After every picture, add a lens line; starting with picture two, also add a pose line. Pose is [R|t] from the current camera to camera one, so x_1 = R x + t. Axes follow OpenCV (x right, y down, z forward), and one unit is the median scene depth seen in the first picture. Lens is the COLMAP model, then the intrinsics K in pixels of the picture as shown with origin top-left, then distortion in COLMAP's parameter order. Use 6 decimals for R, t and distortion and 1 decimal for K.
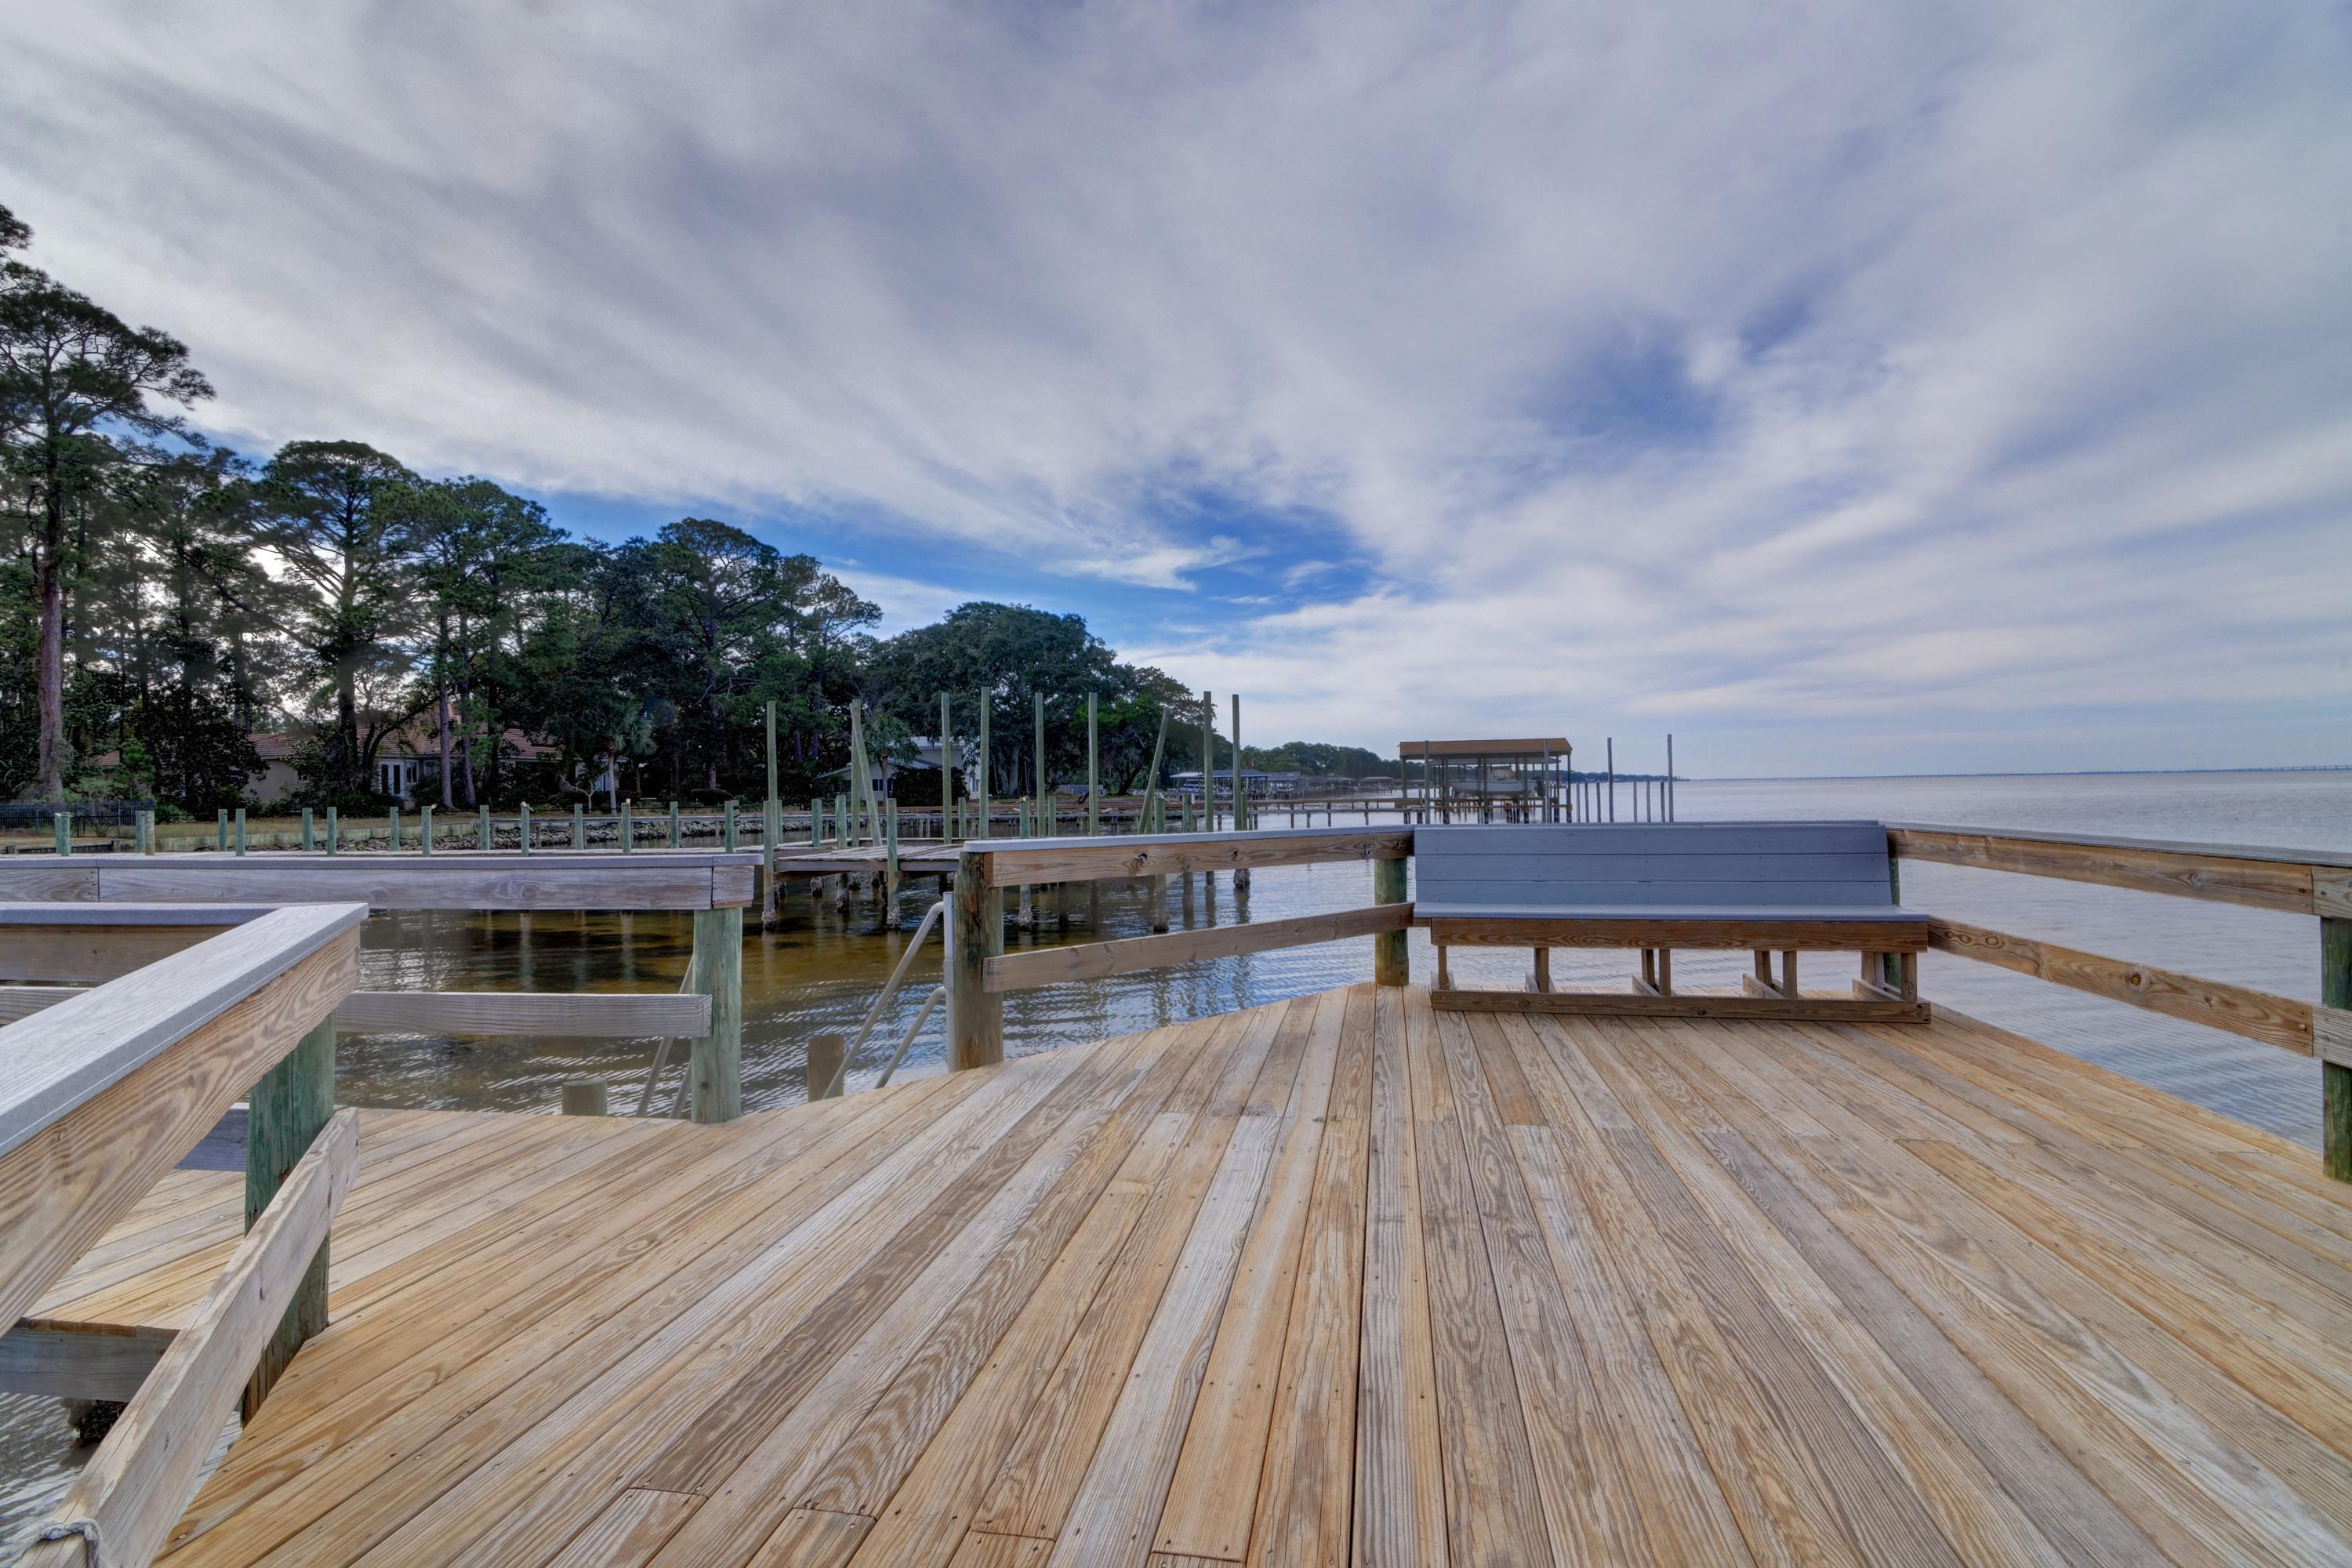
lens RADIAL K [[1153.4, 0, 1197.9], [0, 1153.4, 788.5], [0, 0, 1]] dist [0.006341, 0.001798]
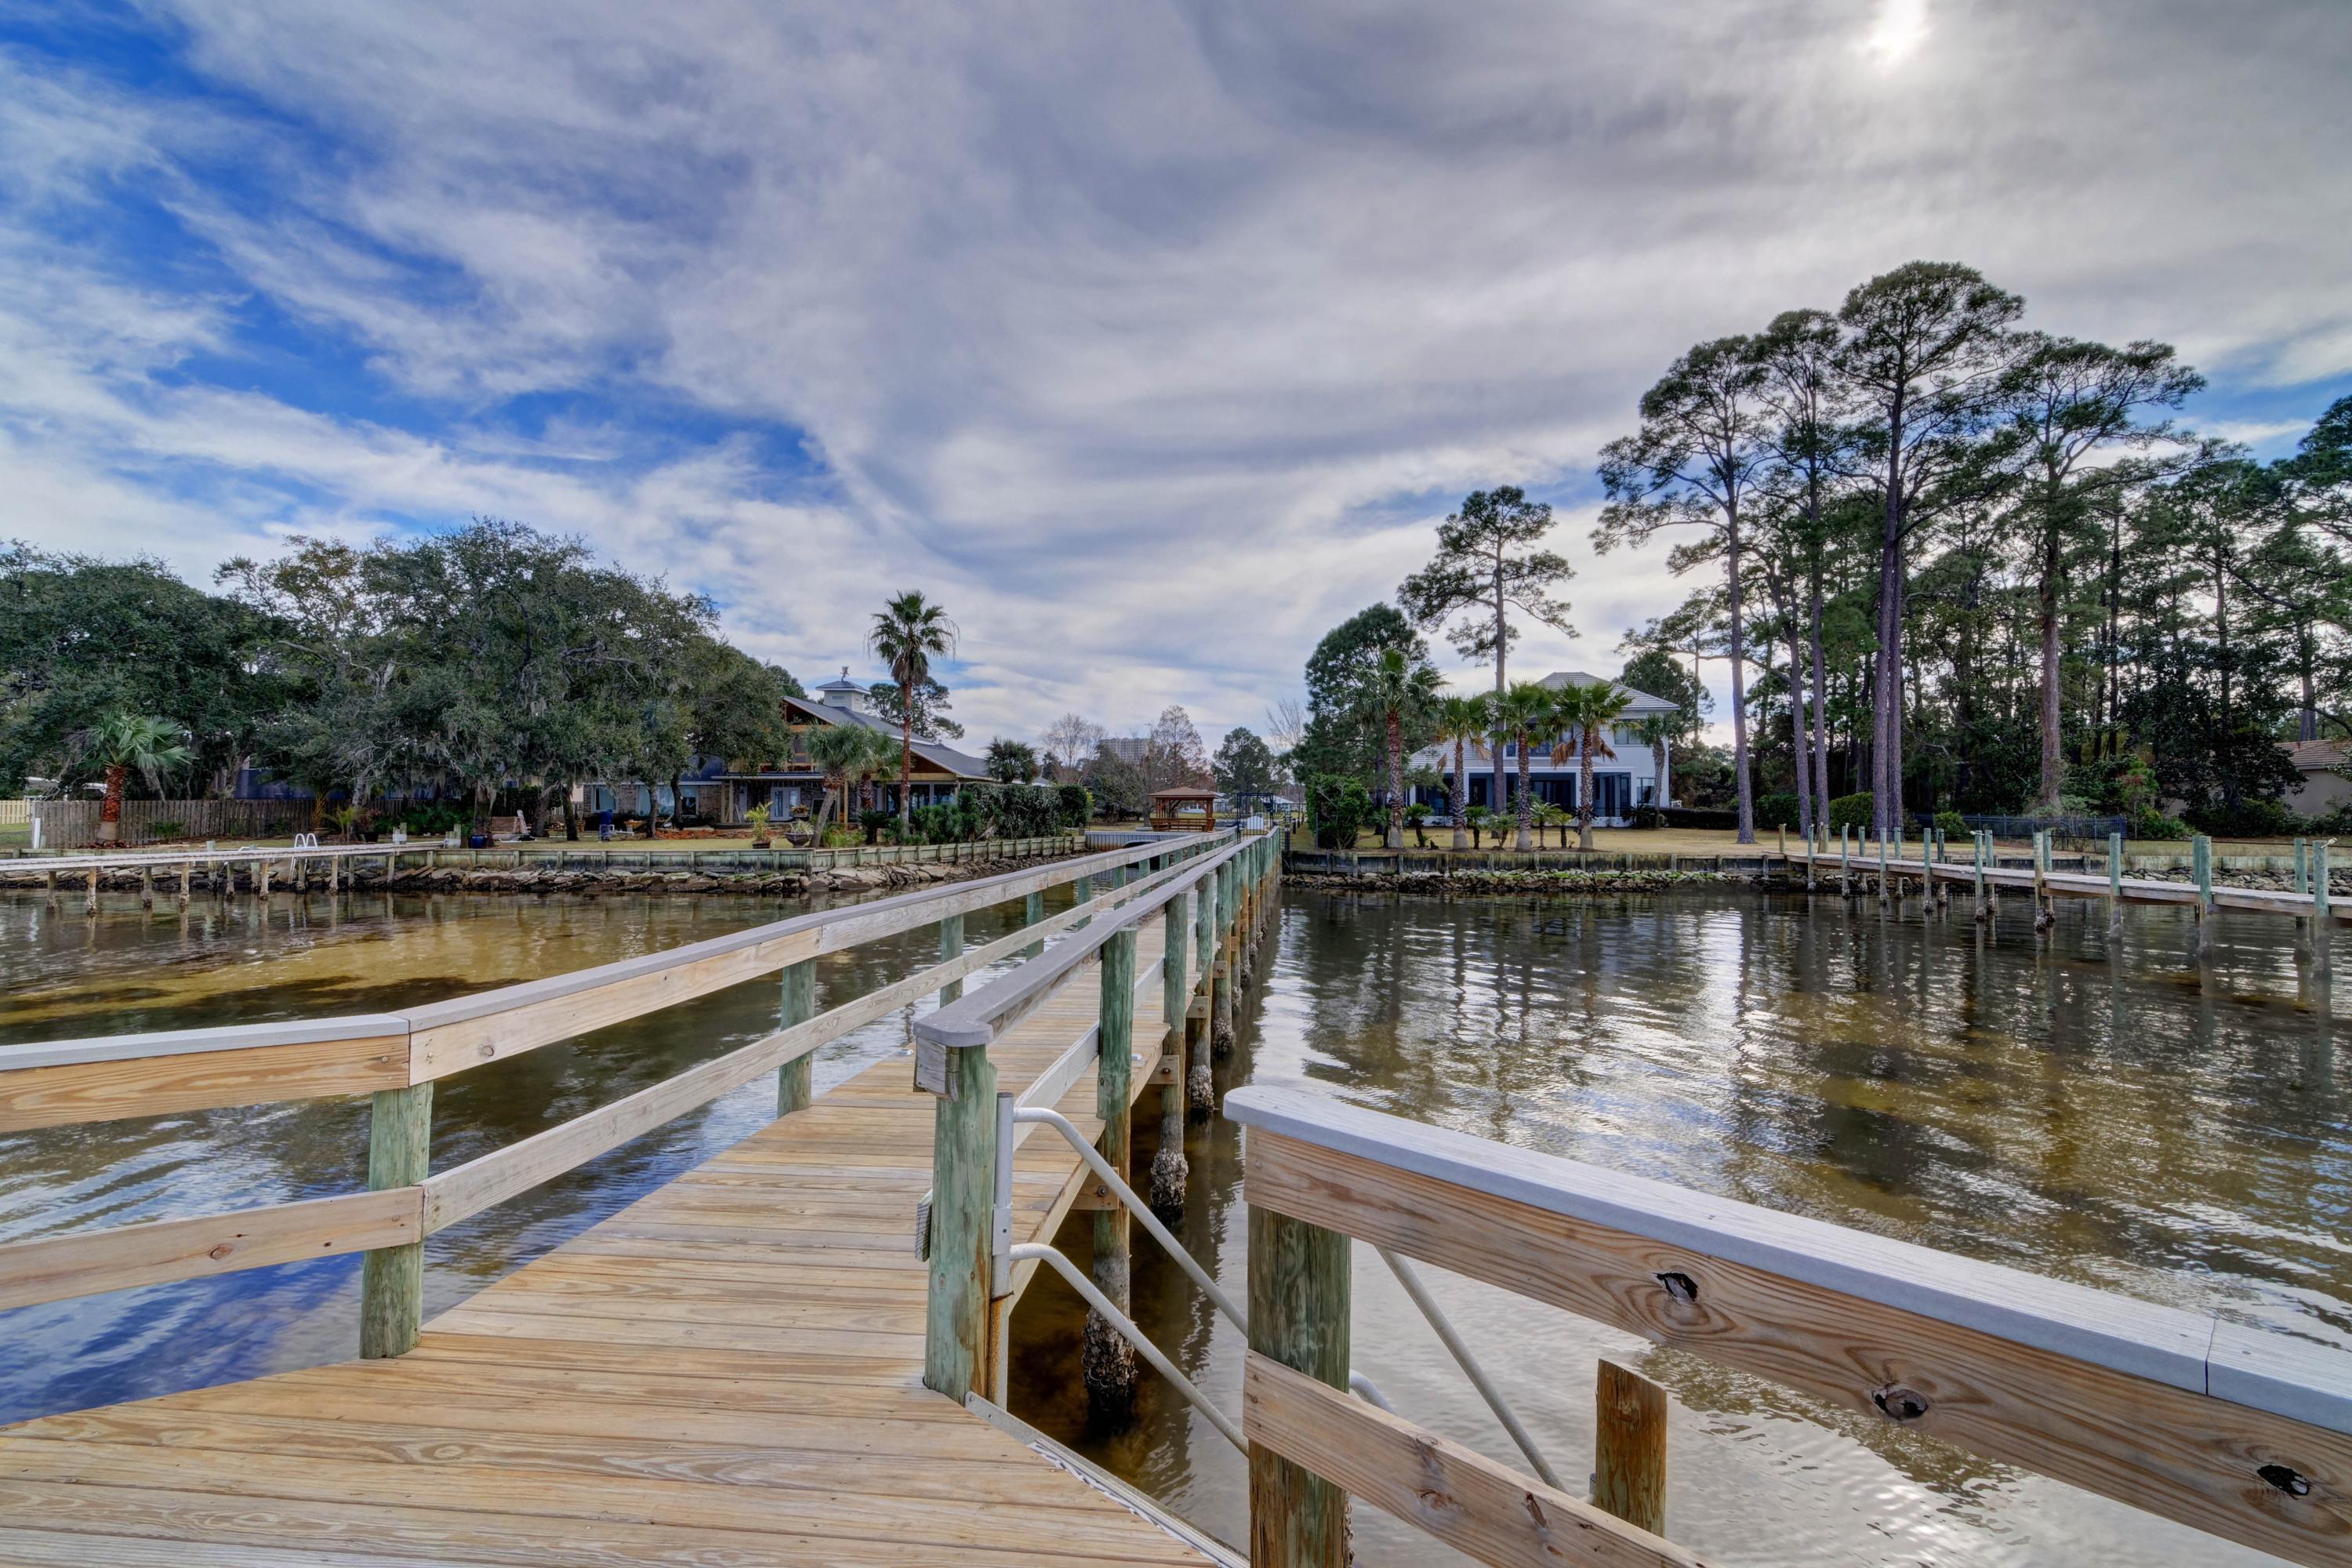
lens RADIAL K [[1153.4, 0, 1179.4], [0, 1153.4, 766.1], [0, 0, 1]] dist [0.006341, 0.001798]
pose [[0.057704, -0.020514, -0.998123, 0.387836], [-0.002562, 0.999783, -0.020696, -0.101451], [0.998330, 0.003751, 0.057638, 1.289300]]
